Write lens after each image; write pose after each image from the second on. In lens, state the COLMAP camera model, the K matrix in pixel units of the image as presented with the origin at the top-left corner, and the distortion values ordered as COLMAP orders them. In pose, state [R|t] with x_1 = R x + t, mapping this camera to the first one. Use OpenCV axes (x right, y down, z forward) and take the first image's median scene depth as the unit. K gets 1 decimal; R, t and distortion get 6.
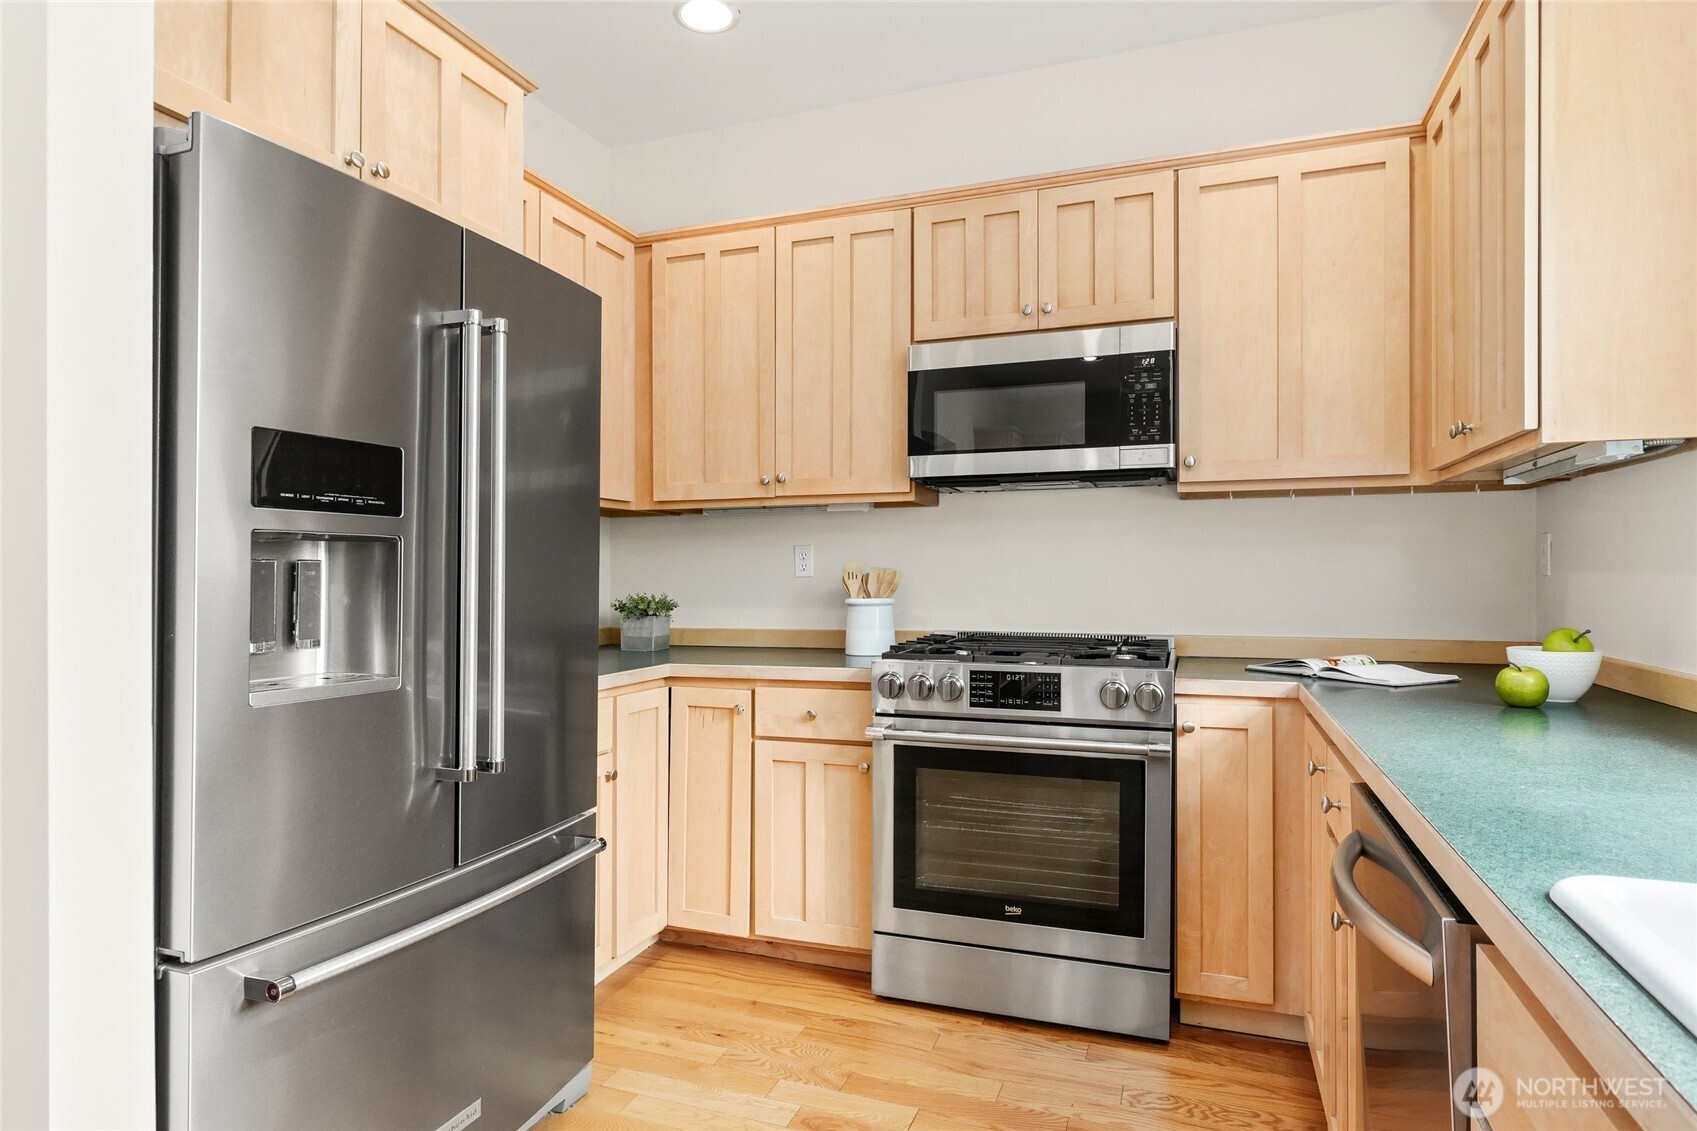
lens RADIAL K [[955.3, 0, 848.5], [0, 955.3, 573.7], [0, 0, 1]] dist [-0.006665, 0.000069]
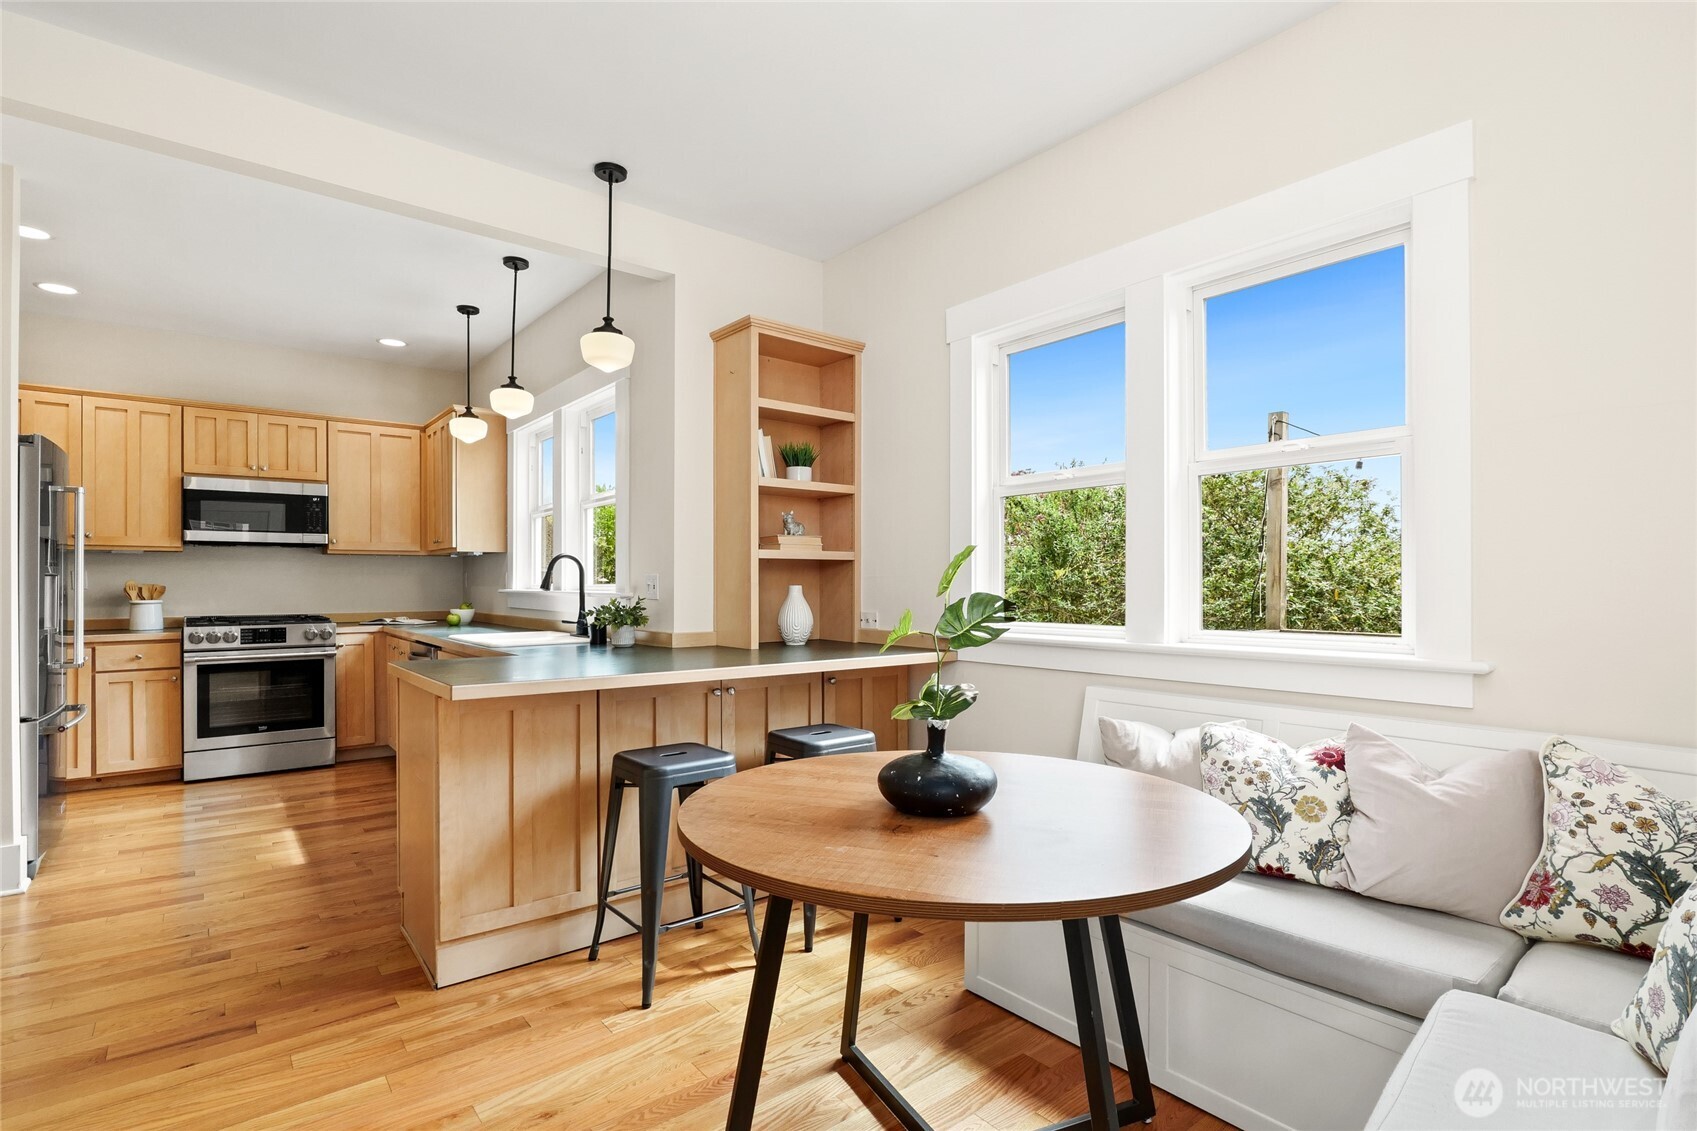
lens RADIAL K [[803.7, 0, 854.9], [0, 803.7, 592.3], [0, 0, 1]] dist [-0.022817, 0.001713]
pose [[0.501305, -0.011161, 0.865199, -0.748481], [0.000118, 0.999918, 0.012831, -0.011934], [-0.865271, -0.006330, 0.501265, -1.196688]]
